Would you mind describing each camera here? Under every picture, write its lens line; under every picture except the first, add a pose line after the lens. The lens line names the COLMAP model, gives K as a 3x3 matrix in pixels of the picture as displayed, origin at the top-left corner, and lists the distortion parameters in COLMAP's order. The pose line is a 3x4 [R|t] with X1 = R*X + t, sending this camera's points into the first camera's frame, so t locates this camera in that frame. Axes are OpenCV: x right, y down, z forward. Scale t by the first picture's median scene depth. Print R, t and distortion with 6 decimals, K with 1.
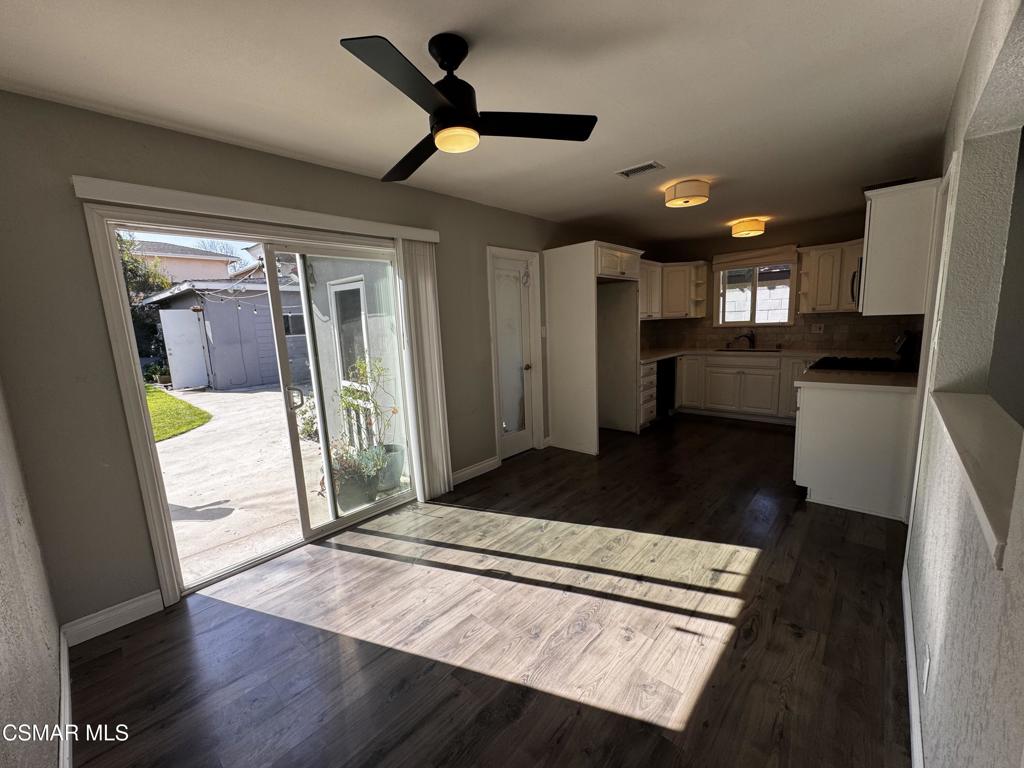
lens RADIAL K [[412.7, 0, 507.9], [0, 412.7, 383.6], [0, 0, 1]] dist [0.002932, 0.000195]
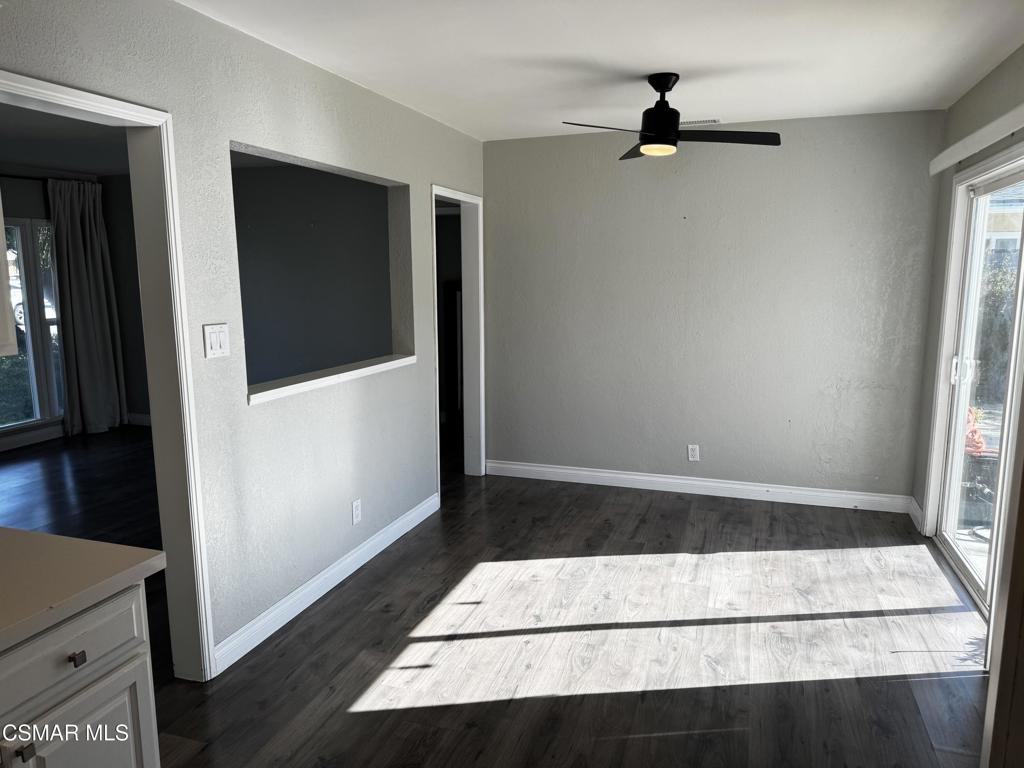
lens RADIAL K [[720.5, 0, 512.2], [0, 720.5, 384.3], [0, 0, 1]] dist [0.019915, -0.038213]
pose [[-0.910778, 0.109521, -0.398107, 0.998082], [-0.018382, 0.952469, 0.304082, -0.453532], [0.412488, 0.284269, -0.865474, 2.357200]]
